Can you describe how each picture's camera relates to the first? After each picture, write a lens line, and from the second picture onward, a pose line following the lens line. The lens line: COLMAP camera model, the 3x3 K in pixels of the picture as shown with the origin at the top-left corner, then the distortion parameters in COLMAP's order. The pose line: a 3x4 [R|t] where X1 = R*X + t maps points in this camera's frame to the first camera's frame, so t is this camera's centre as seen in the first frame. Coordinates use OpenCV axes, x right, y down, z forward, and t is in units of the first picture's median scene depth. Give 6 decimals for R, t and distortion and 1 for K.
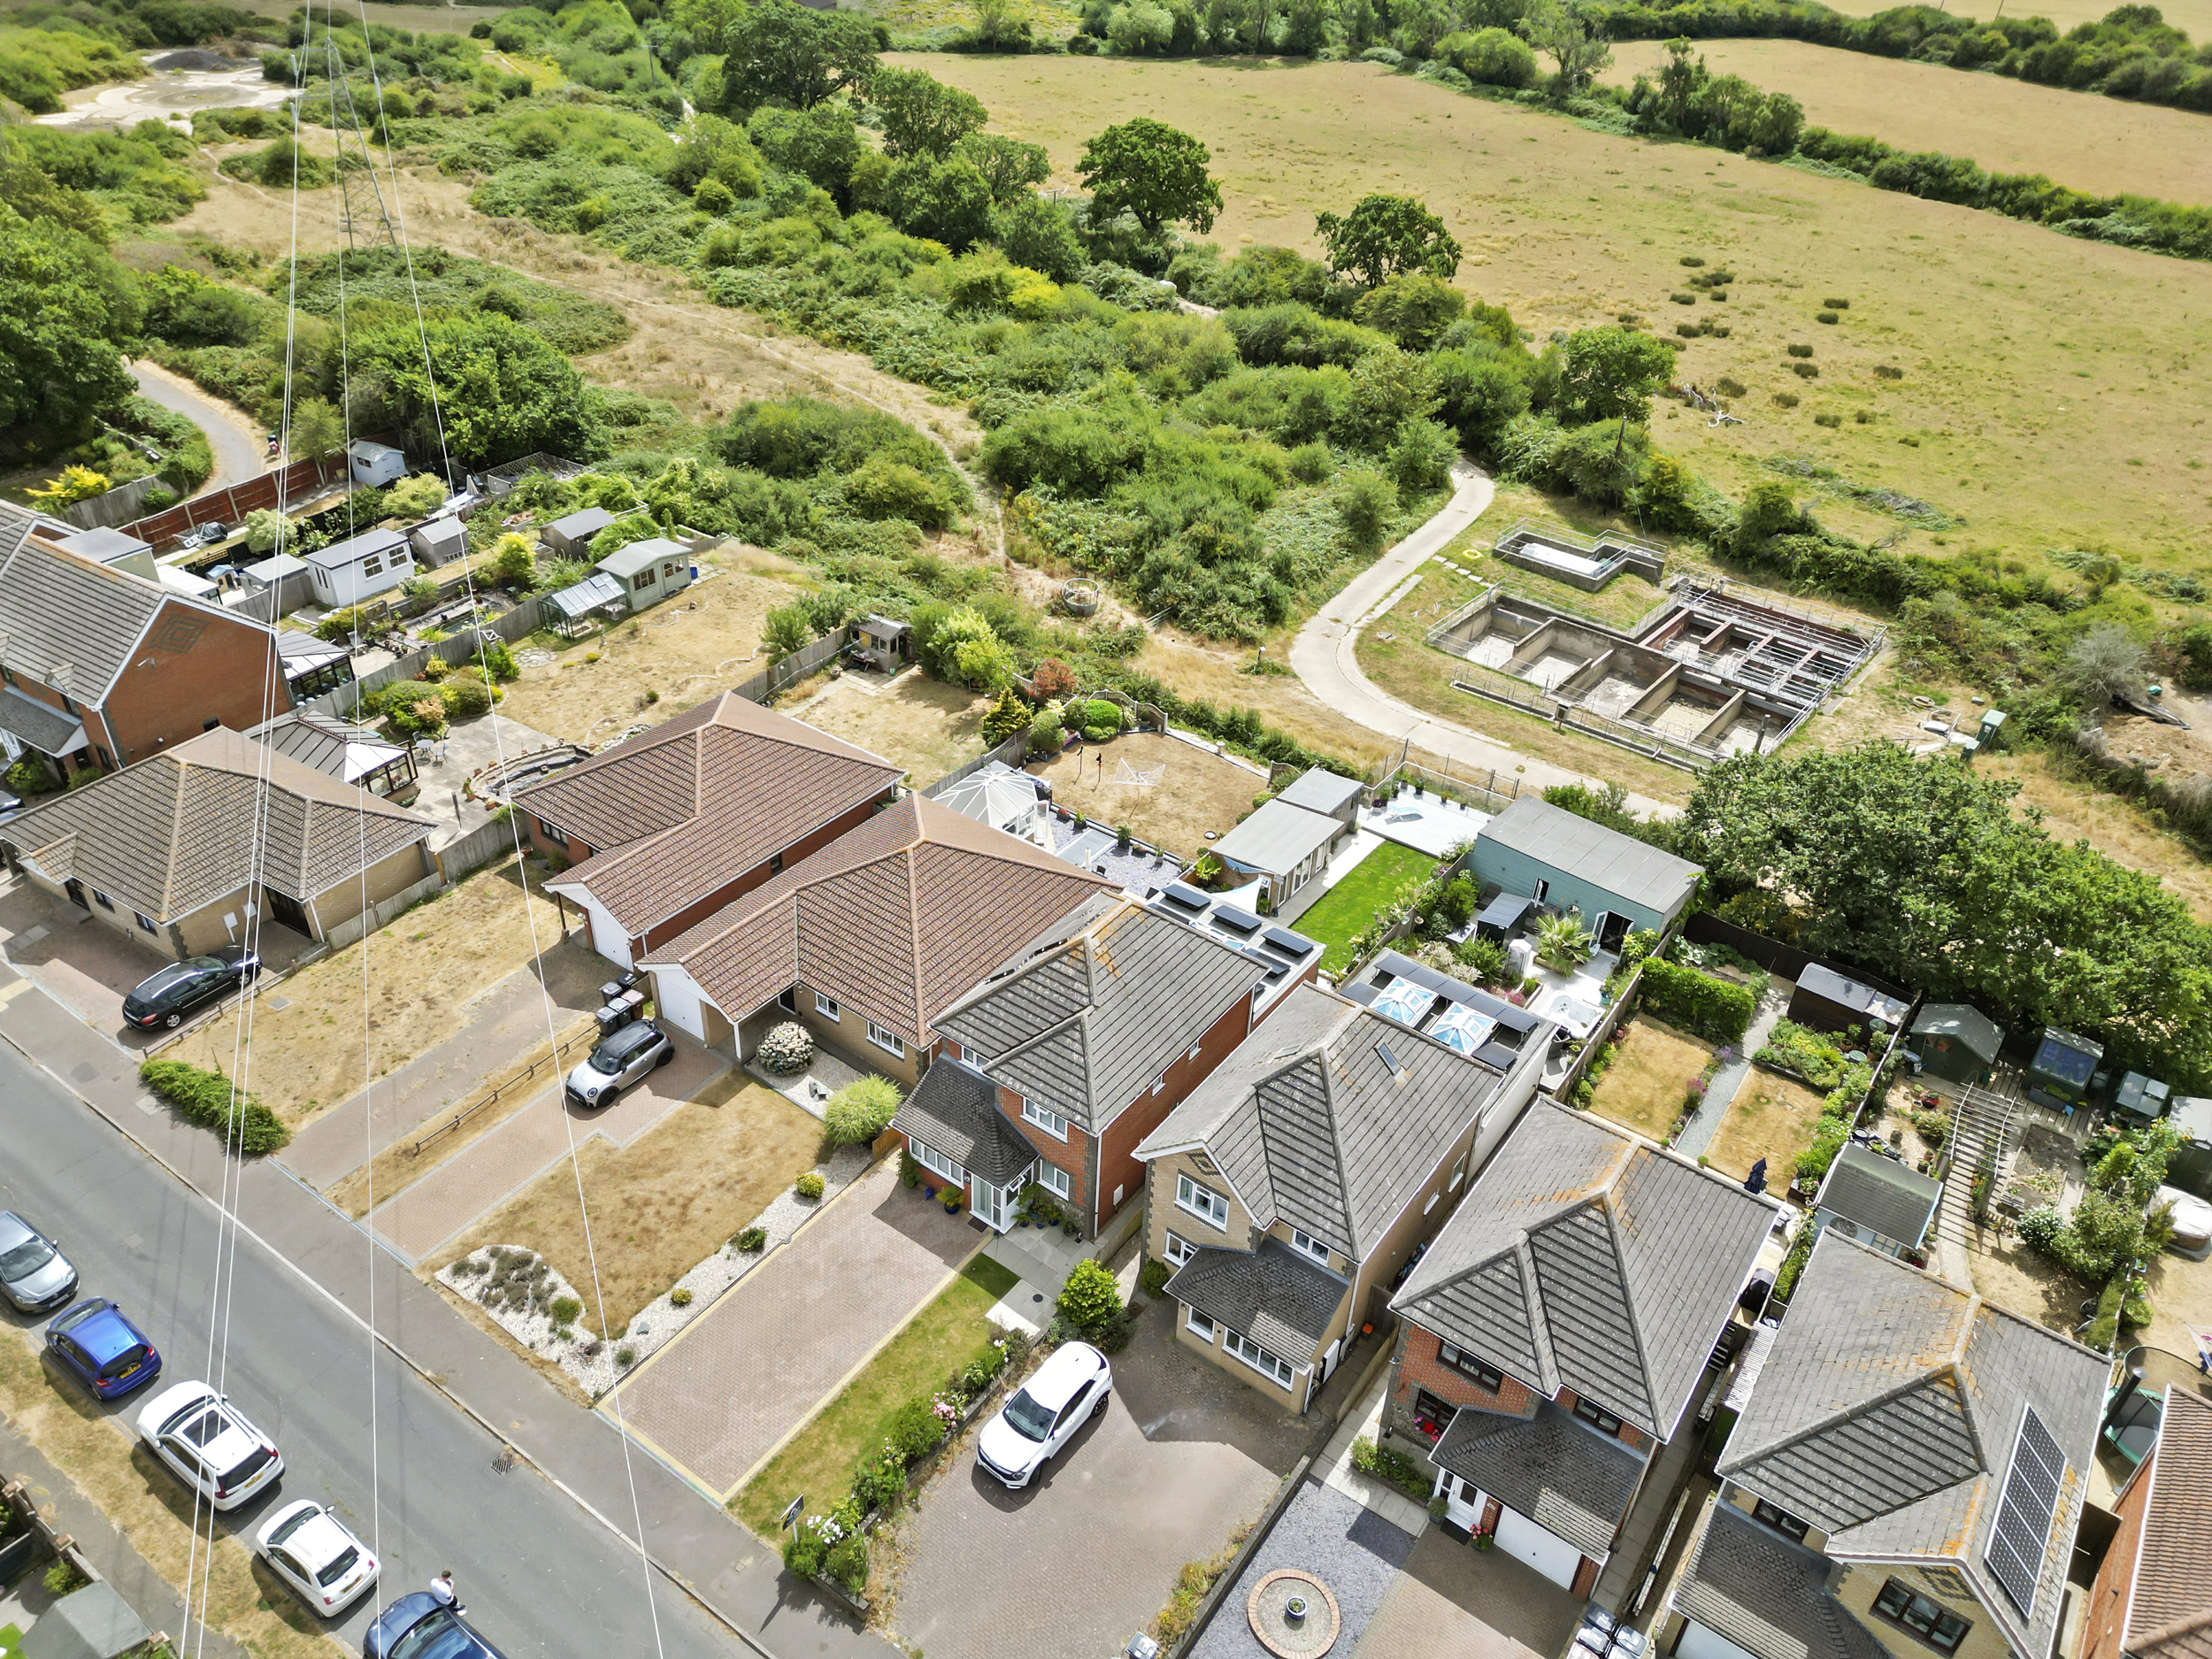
lens RADIAL K [[1541.1, 0, 1106.0], [0, 1541.1, 829.5], [0, 0, 1]] dist [0.078219, -0.075970]
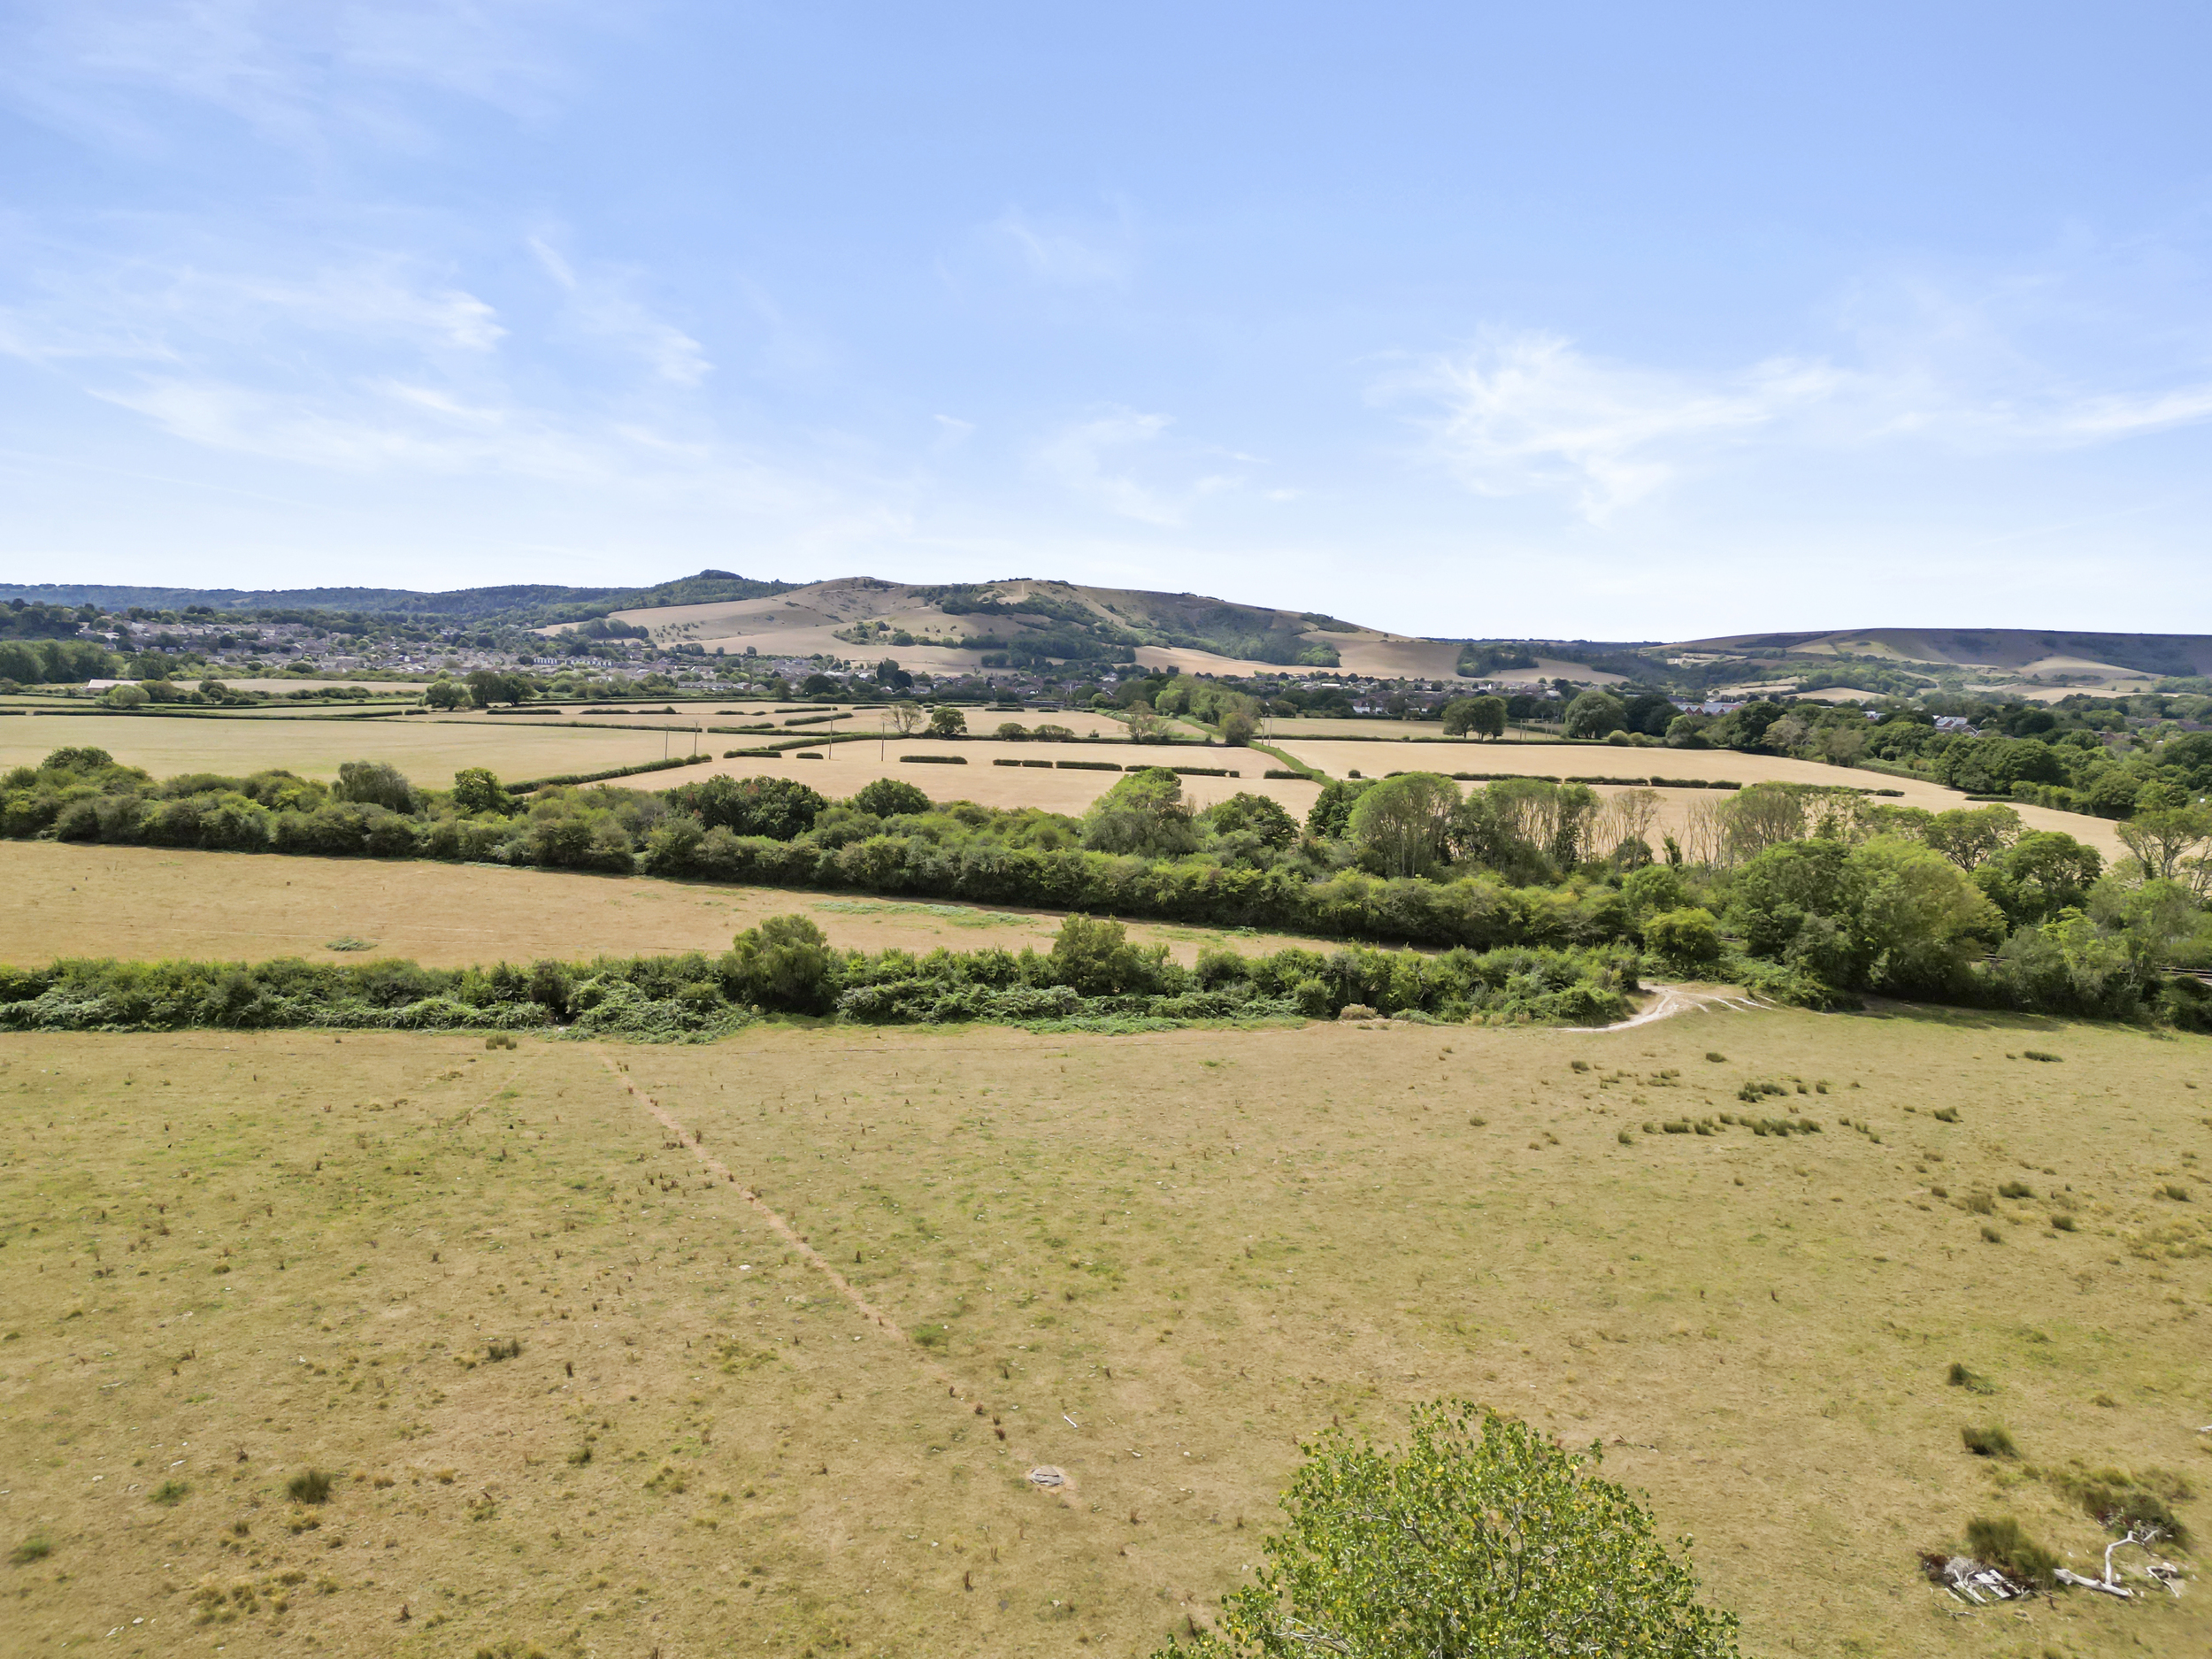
lens RADIAL K [[1541.1, 0, 1106.0], [0, 1541.1, 829.5], [0, 0, 1]] dist [0.078219, -0.075970]
pose [[0.484995, -0.085415, 0.870336, 0.260884], [0.451171, 0.876986, -0.165347, -0.123649], [-0.749149, 0.472863, 0.463871, 0.282418]]
